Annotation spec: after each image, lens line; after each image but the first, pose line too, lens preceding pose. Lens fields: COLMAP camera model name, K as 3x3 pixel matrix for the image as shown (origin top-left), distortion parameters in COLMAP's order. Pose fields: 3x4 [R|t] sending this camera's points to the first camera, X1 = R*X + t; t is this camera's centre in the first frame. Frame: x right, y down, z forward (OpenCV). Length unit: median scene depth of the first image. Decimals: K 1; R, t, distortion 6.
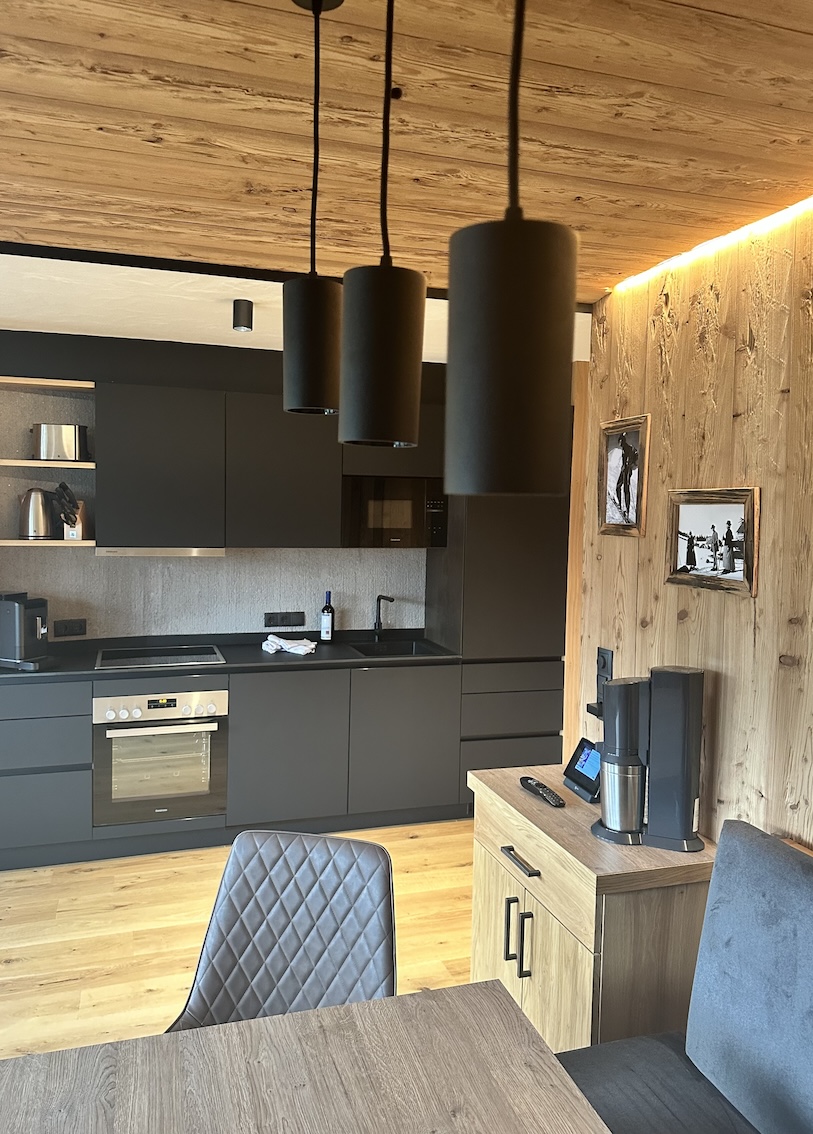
lens RADIAL K [[810.6, 0, 383.6], [0, 810.6, 564.8], [0, 0, 1]] dist [0.060382, -0.112872]
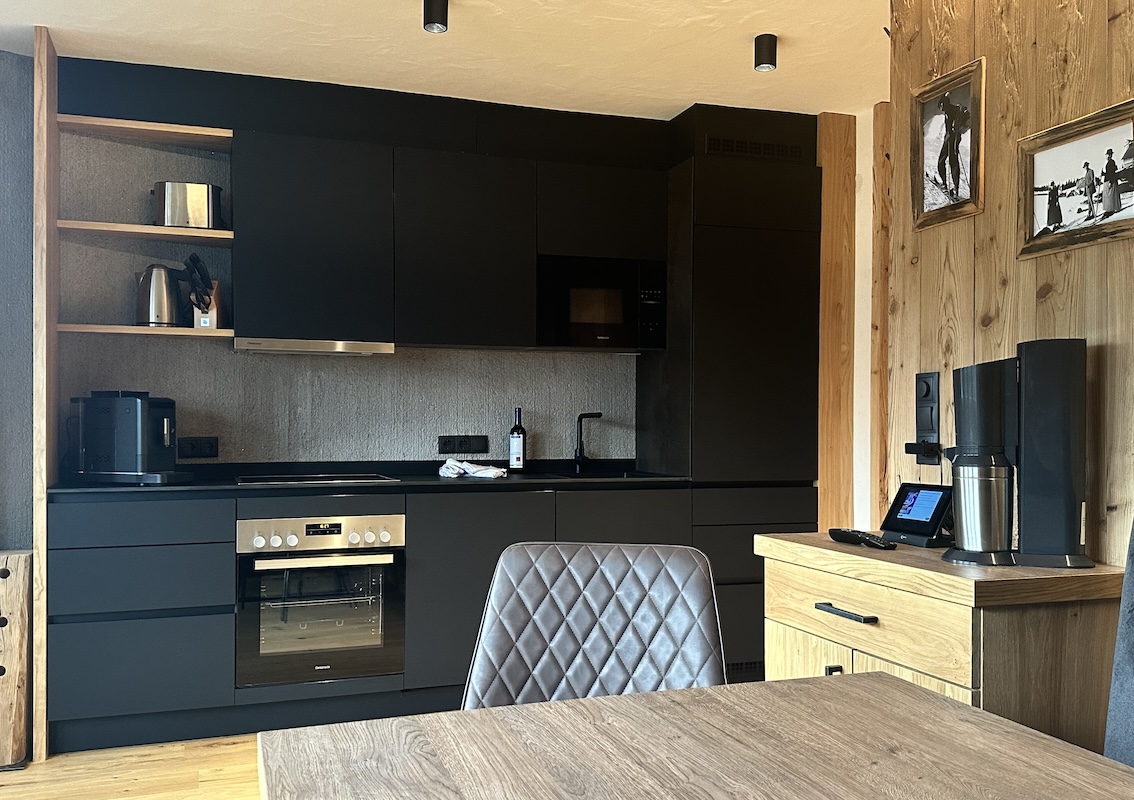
lens RADIAL K [[1003.3, 0, 538.5], [0, 1003.3, 446.3], [0, 0, 1]] dist [0.096579, -0.182965]
pose [[0.999631, -0.017183, 0.021021, -0.131148], [0.018172, 0.998692, -0.047794, 0.222426], [-0.020172, 0.048158, 0.998636, 0.029153]]
